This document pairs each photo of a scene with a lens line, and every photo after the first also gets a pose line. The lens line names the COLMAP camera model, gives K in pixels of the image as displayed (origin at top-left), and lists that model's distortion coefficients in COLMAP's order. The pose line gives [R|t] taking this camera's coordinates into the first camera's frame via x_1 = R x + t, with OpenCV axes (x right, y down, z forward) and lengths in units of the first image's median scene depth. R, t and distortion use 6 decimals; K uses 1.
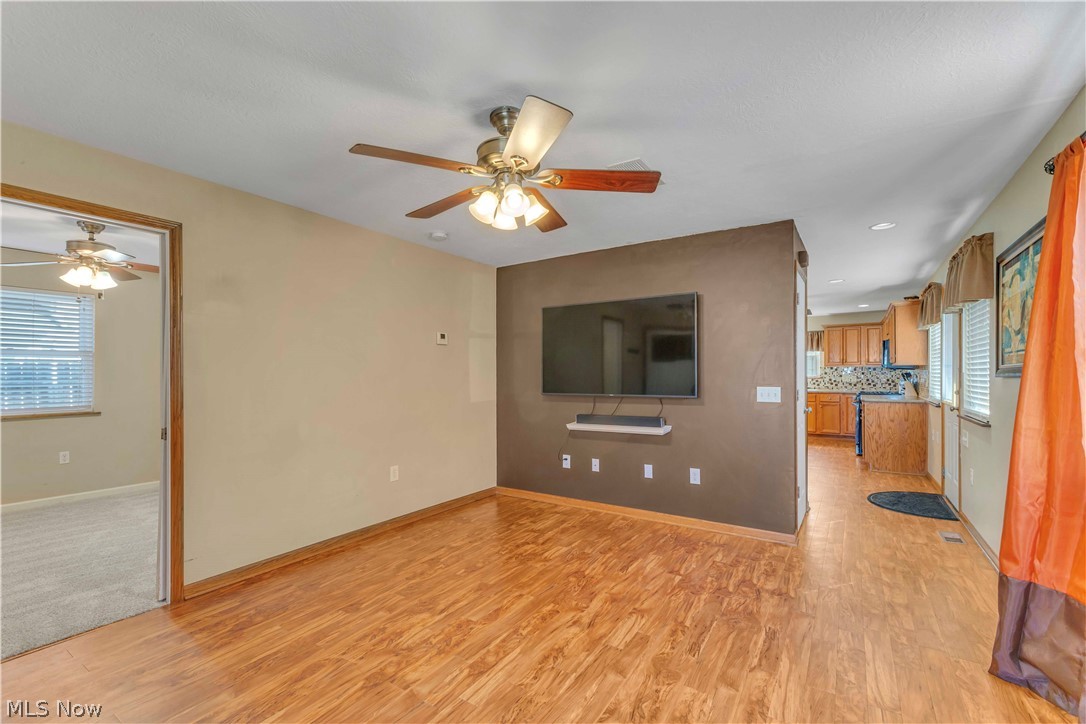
lens RADIAL K [[467.9, 0, 548.0], [0, 467.9, 369.2], [0, 0, 1]] dist [0.010434, -0.001276]
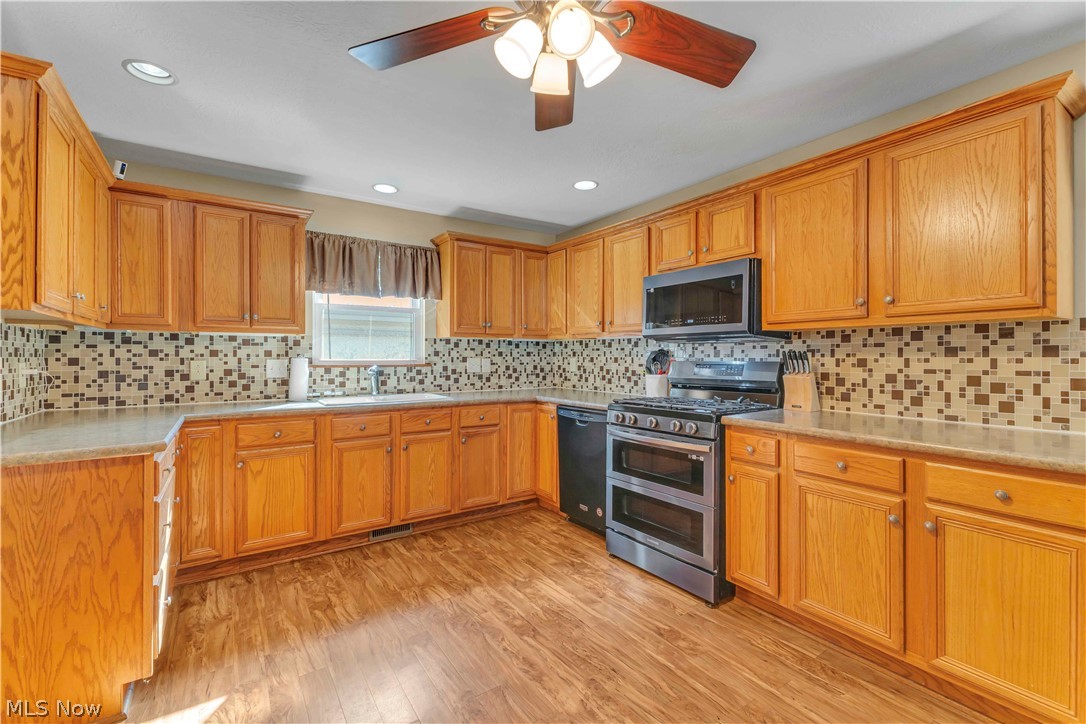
lens RADIAL K [[467.9, 0, 541.1], [0, 467.9, 353.7], [0, 0, 1]] dist [0.010434, -0.001276]
pose [[0.381119, 0.008343, 0.924488, 0.252326], [-0.008014, 0.999952, -0.005720, 0.011075], [-0.924491, -0.005229, 0.381168, 0.787088]]
